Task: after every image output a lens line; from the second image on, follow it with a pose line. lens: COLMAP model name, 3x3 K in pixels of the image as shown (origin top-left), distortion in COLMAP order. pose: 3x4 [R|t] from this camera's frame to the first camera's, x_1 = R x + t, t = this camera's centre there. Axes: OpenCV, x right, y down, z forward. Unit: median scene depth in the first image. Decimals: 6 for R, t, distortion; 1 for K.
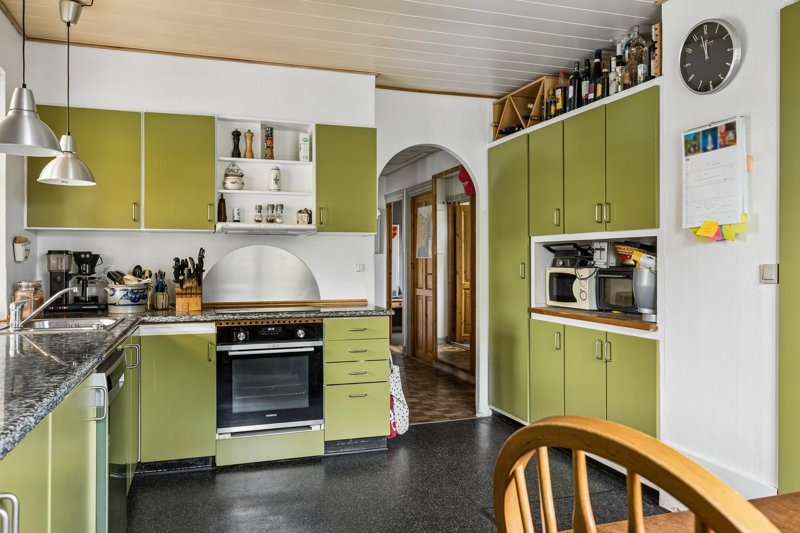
lens RADIAL K [[618.3, 0, 400.1], [0, 618.3, 259.3], [0, 0, 1]] dist [0.008895, -0.007401]
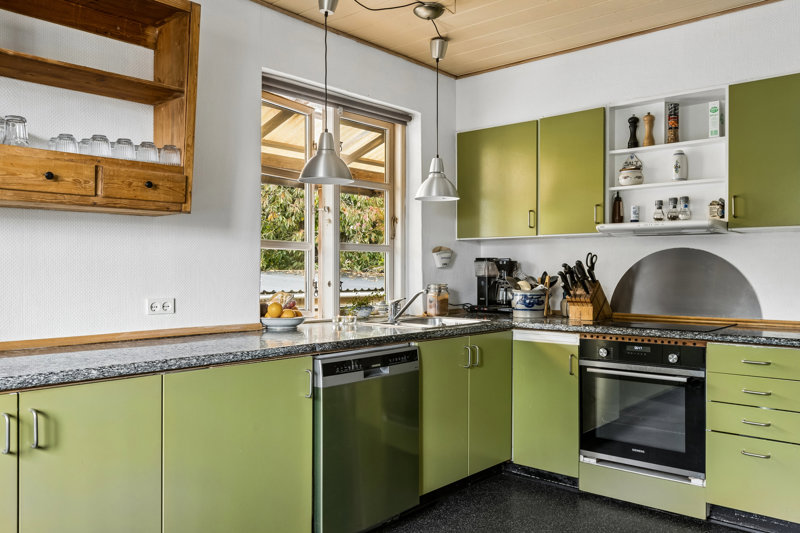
lens RADIAL K [[640.4, 0, 399.8], [0, 640.4, 272.9], [0, 0, 1]] dist [0.002582, -0.013493]
pose [[0.499822, 0.005900, -0.866108, 0.369412], [0.003486, 0.999955, 0.008824, 0.002160], [0.866121, -0.007430, 0.499779, 0.279125]]
